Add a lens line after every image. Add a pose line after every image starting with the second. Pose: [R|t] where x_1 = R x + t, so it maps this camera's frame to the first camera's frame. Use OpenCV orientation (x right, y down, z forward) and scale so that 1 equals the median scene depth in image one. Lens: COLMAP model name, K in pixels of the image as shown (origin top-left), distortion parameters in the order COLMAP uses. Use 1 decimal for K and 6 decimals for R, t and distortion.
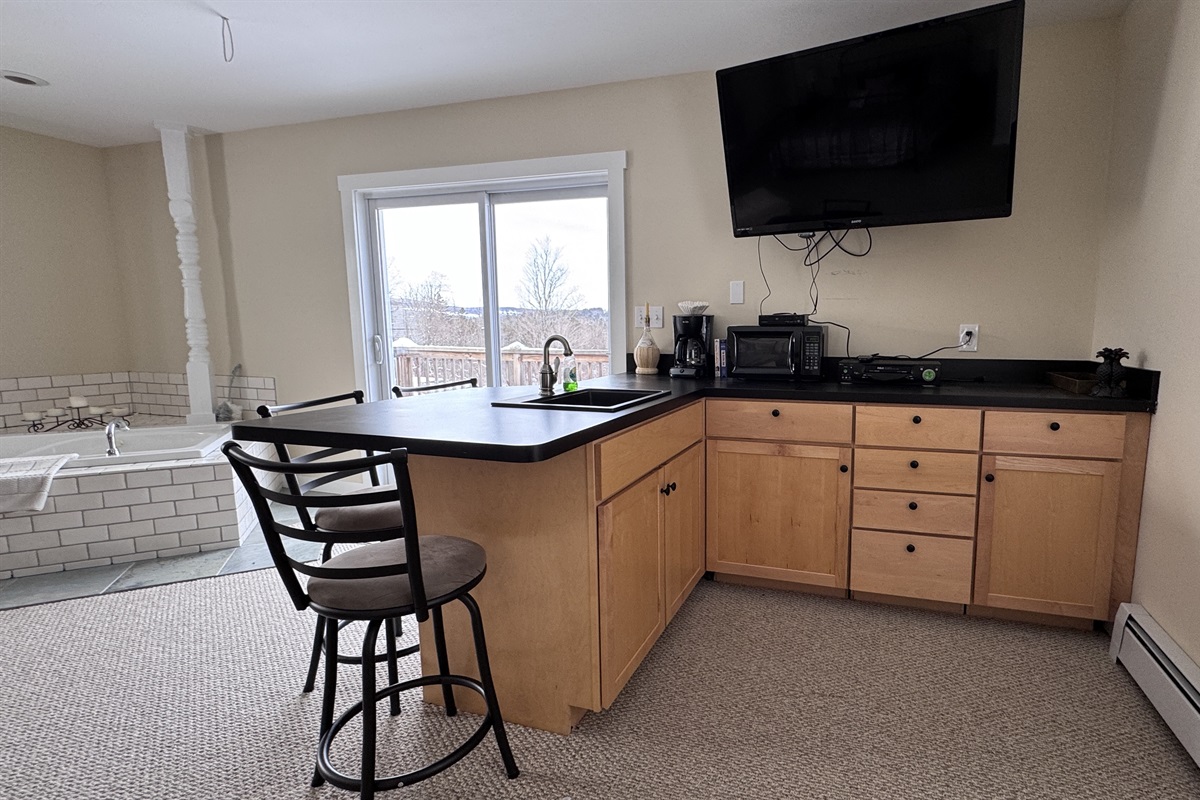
lens RADIAL K [[586.3, 0, 681.2], [0, 586.3, 396.2], [0, 0, 1]] dist [-0.000127, 0.000067]
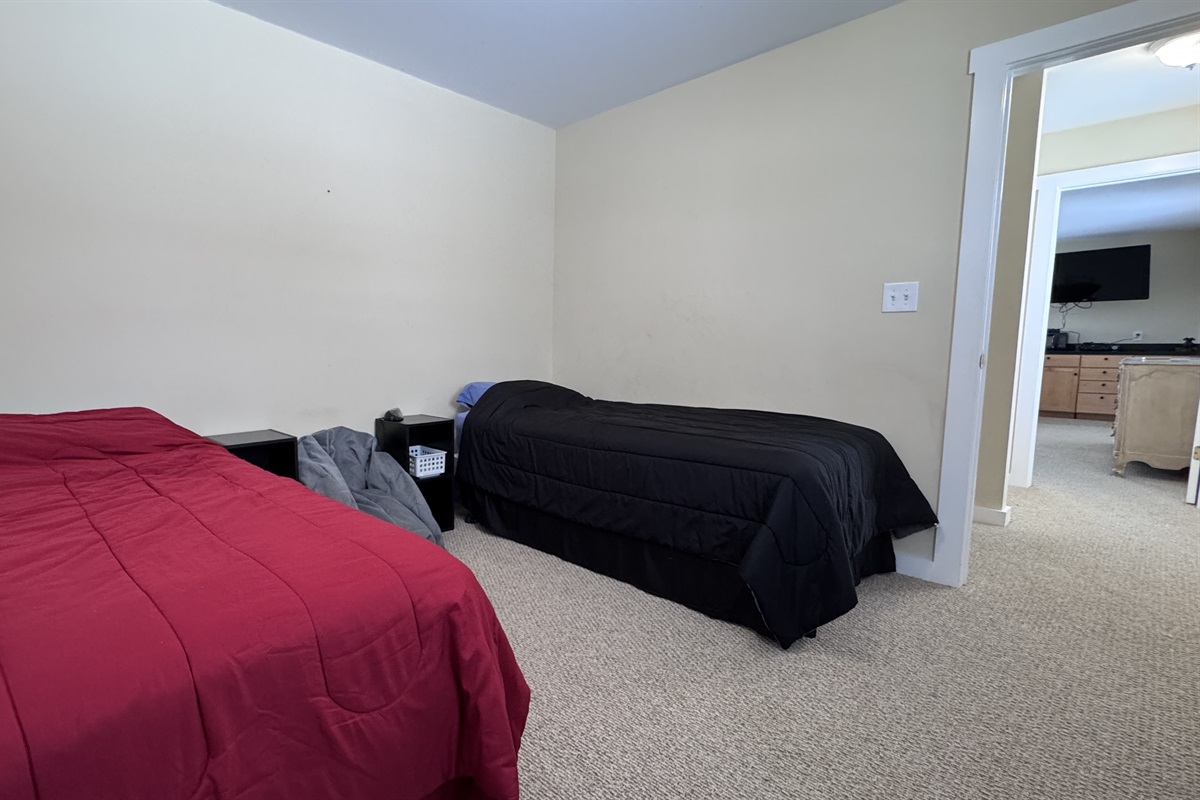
lens RADIAL K [[565.8, 0, 481.4], [0, 565.8, 399.0], [0, 0, 1]] dist [0.000757, -0.000443]
pose [[0.866835, 0.048648, -0.496217, -0.905161], [-0.058067, 0.998306, -0.003564, 0.404901], [0.495203, 0.031903, 0.868191, -2.992139]]
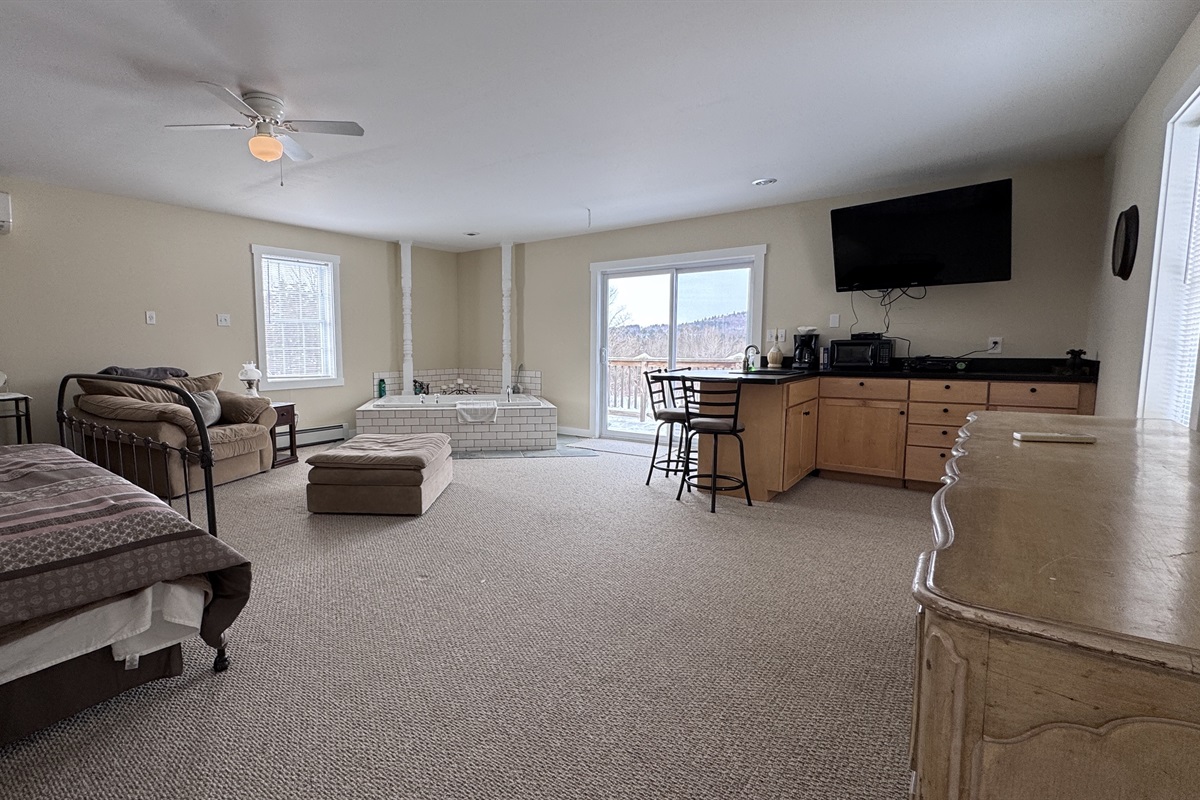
lens RADIAL K [[574.4, 0, 494.3], [0, 574.4, 402.0], [0, 0, 1]] dist [-0.000246, -0.000671]
pose [[0.929619, 0.027742, -0.367477, -0.235659], [-0.033963, 0.999368, -0.010469, 0.129881], [0.366954, 0.022213, 0.929974, -1.061918]]
